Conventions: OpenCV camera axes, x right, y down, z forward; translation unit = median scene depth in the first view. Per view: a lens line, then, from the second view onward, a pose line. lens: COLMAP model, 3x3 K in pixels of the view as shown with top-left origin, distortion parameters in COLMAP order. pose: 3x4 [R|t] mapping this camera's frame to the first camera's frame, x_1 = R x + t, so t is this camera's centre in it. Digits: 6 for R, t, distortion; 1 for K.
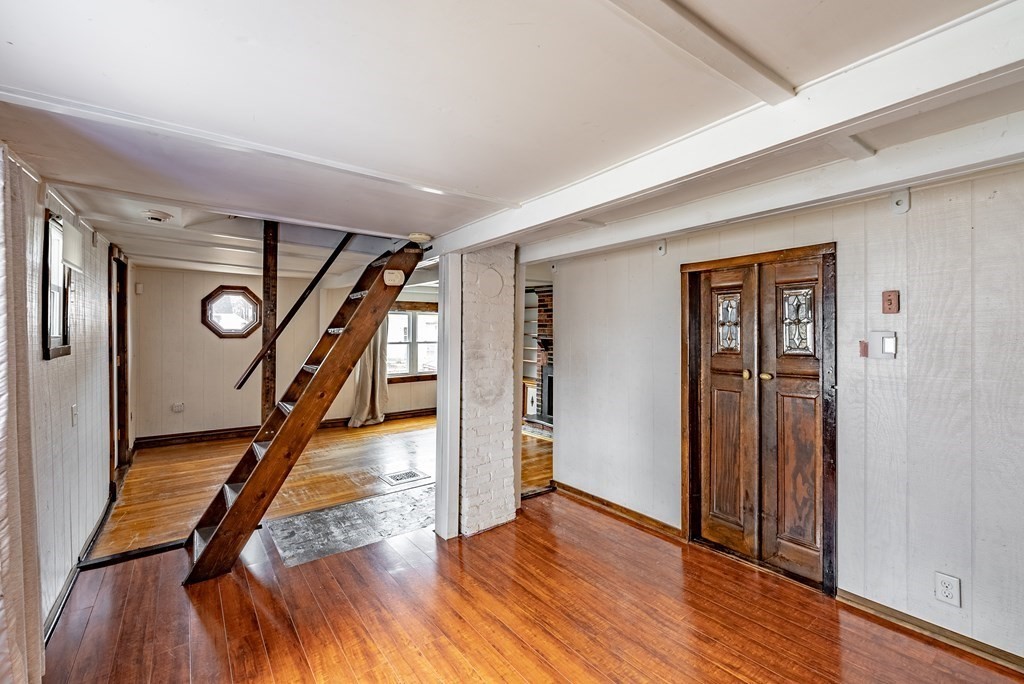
lens RADIAL K [[421.1, 0, 511.1], [0, 421.1, 338.1], [0, 0, 1]] dist [0.000505, -0.000244]
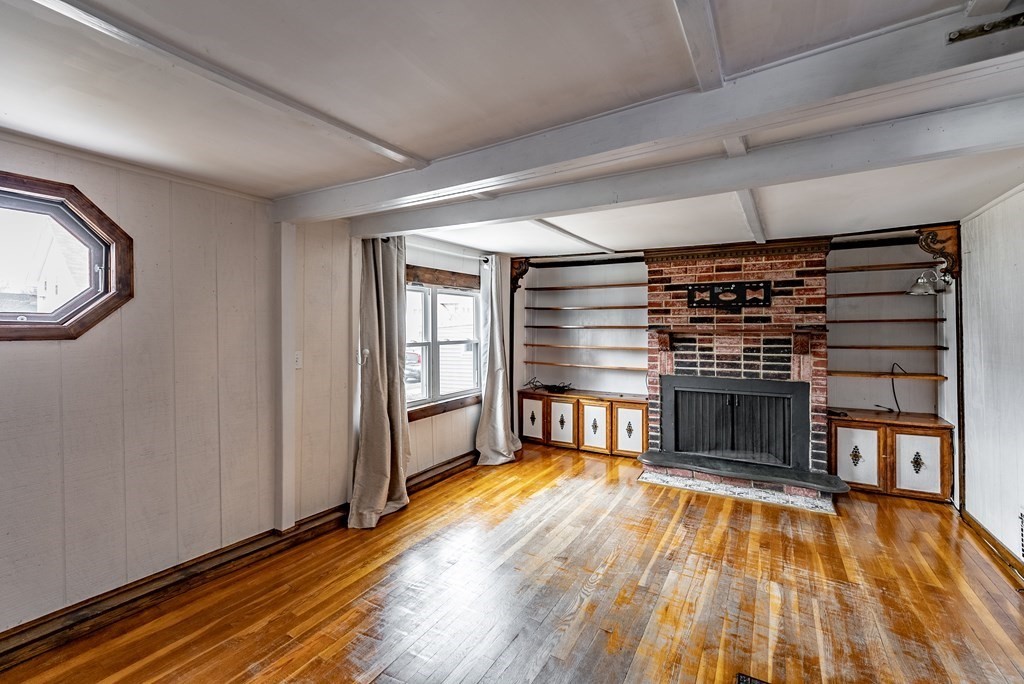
lens RADIAL K [[421.1, 0, 513.1], [0, 421.1, 336.3], [0, 0, 1]] dist [0.000505, -0.000244]
pose [[0.937855, -0.017290, 0.346597, -0.348172], [0.017231, 0.999846, 0.003253, 0.001768], [-0.346600, 0.002921, 0.938008, 0.469441]]
